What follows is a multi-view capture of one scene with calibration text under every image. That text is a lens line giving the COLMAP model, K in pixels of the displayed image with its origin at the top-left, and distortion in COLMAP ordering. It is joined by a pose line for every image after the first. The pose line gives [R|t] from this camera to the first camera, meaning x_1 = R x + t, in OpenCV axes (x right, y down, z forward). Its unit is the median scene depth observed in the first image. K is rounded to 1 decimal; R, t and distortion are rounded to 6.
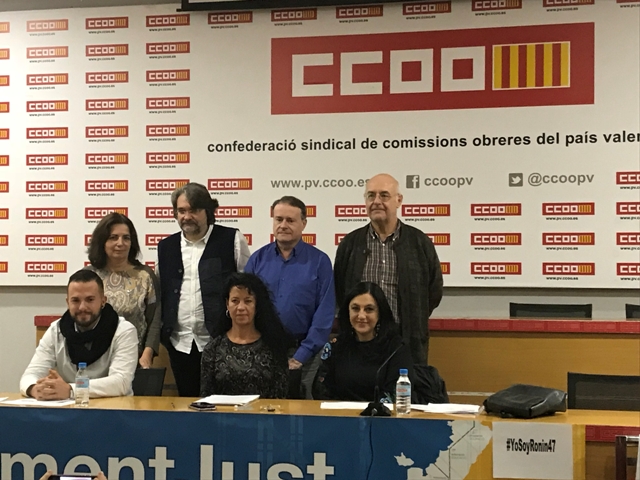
lens RADIAL K [[1167.2, 0, 320.0], [0, 1167.2, 240.0], [0, 0, 1]] dist [0.182862, -0.258603]
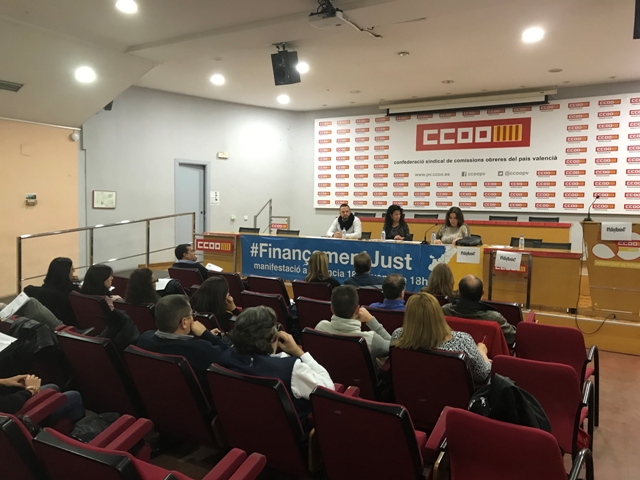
lens RADIAL K [[520.7, 0, 317.7], [0, 520.7, 239.0], [0, 0, 1]] dist [0.017546, -0.000837]
pose [[0.954975, 0.035222, -0.294589, 0.119975], [-0.009658, 0.996093, 0.087786, 0.000116], [0.296530, -0.080988, 0.951583, -0.344385]]
